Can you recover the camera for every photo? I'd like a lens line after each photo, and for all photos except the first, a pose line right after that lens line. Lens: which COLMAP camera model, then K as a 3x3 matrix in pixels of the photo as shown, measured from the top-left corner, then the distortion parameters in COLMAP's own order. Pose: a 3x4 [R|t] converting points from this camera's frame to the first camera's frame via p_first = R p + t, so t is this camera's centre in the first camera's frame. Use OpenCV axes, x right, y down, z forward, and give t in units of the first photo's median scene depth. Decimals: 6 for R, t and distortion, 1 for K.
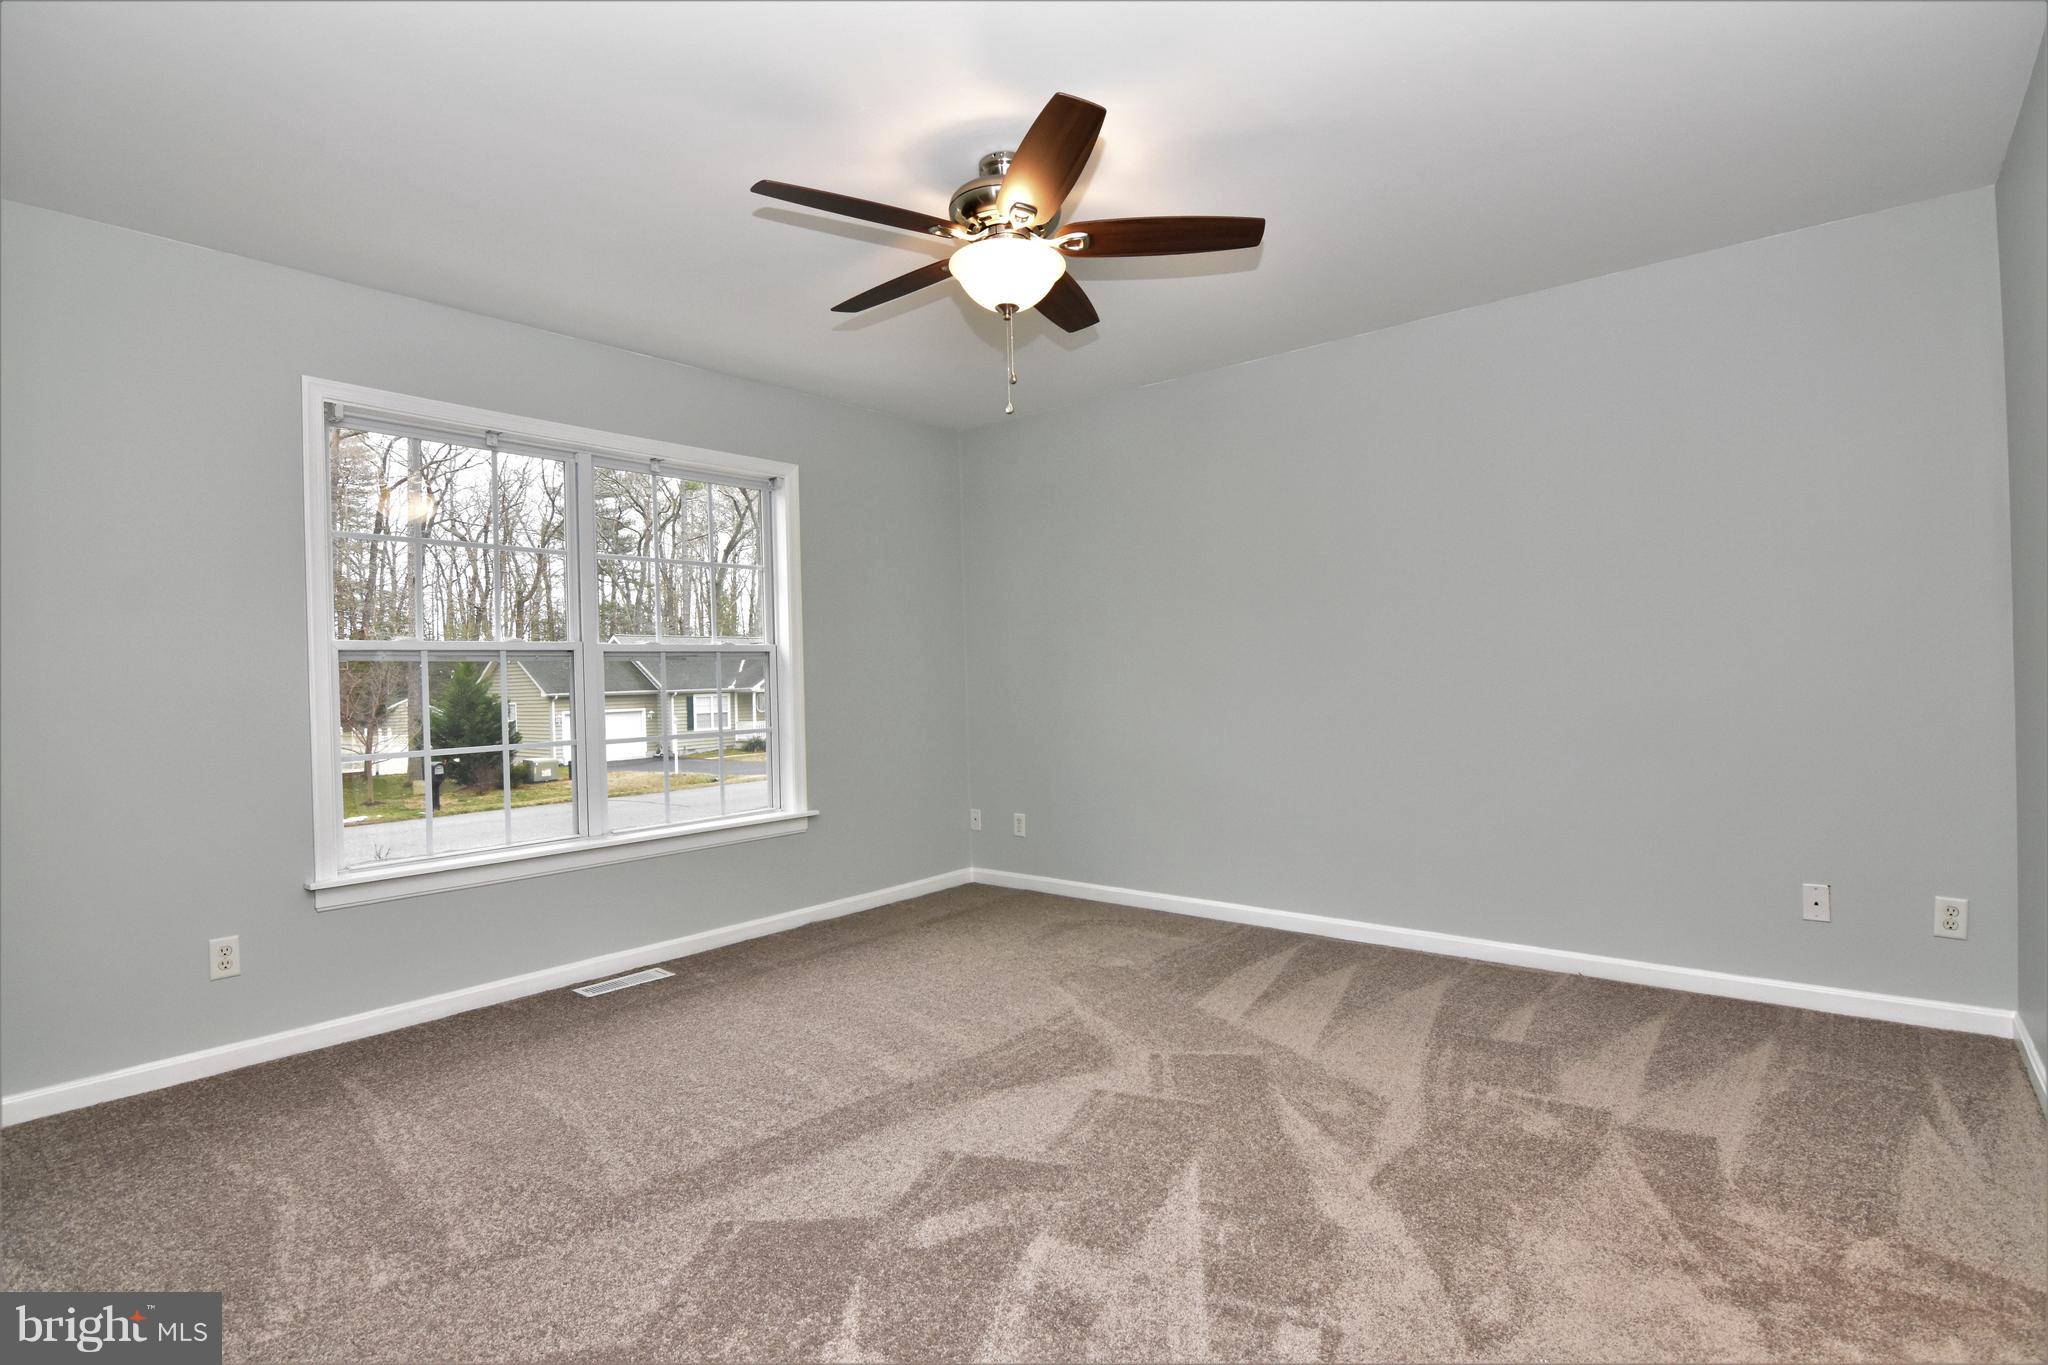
lens RADIAL K [[988.3, 0, 1020.0], [0, 988.3, 679.8], [0, 0, 1]] dist [-0.004791, -0.011956]
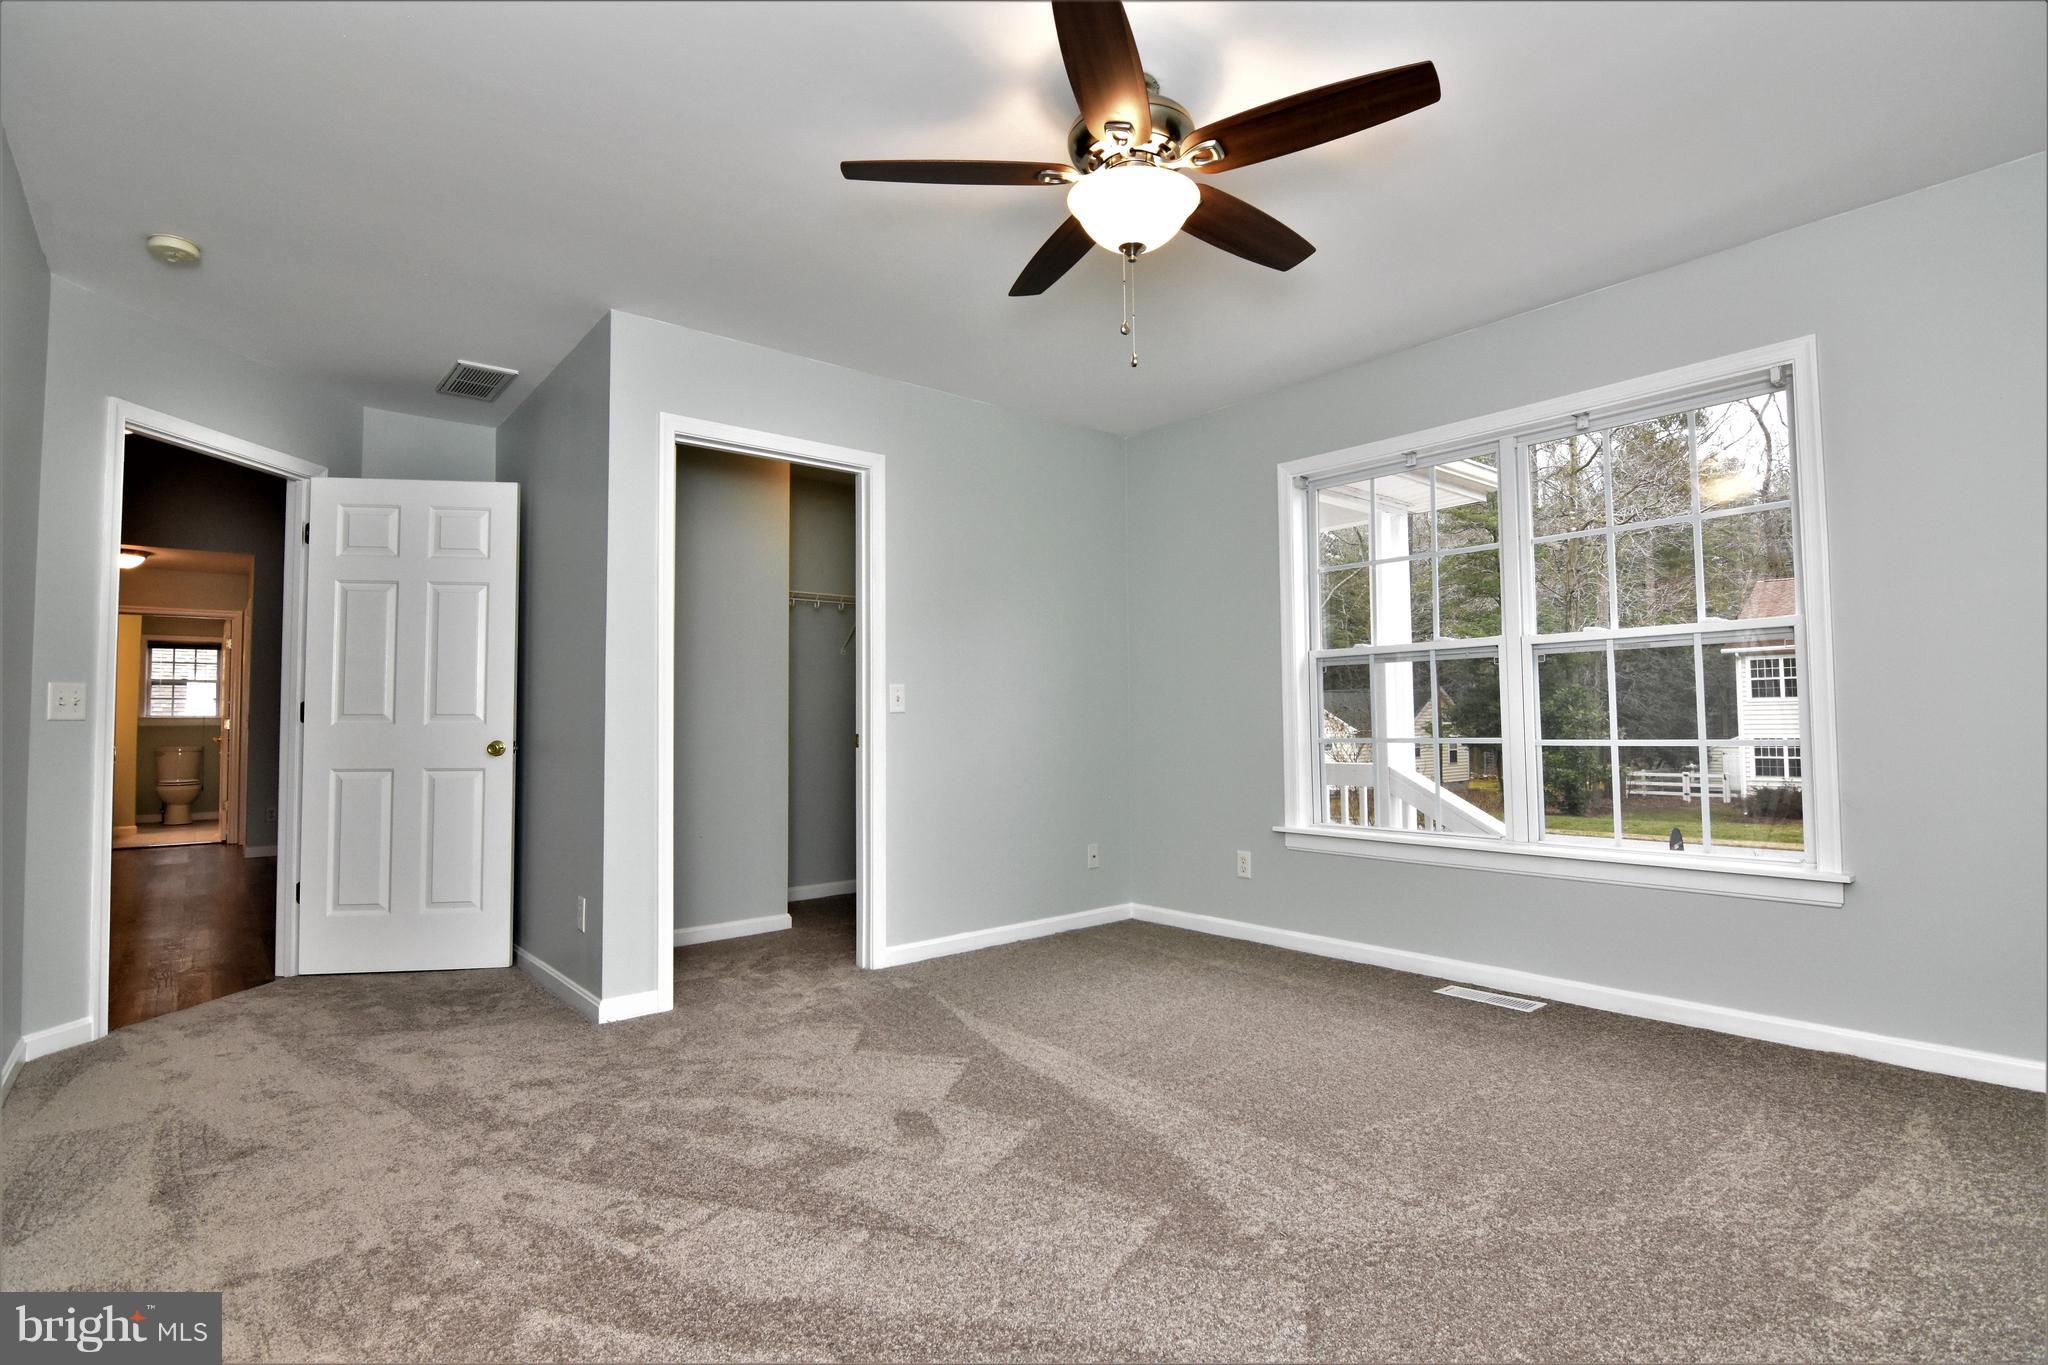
lens RADIAL K [[988.3, 0, 1020.0], [0, 988.3, 679.8], [0, 0, 1]] dist [-0.004791, -0.011956]
pose [[-0.159119, -0.007728, -0.987229, 0.595962], [0.022907, 0.999671, -0.011518, 0.004695], [0.986994, -0.024447, -0.158889, 0.715580]]
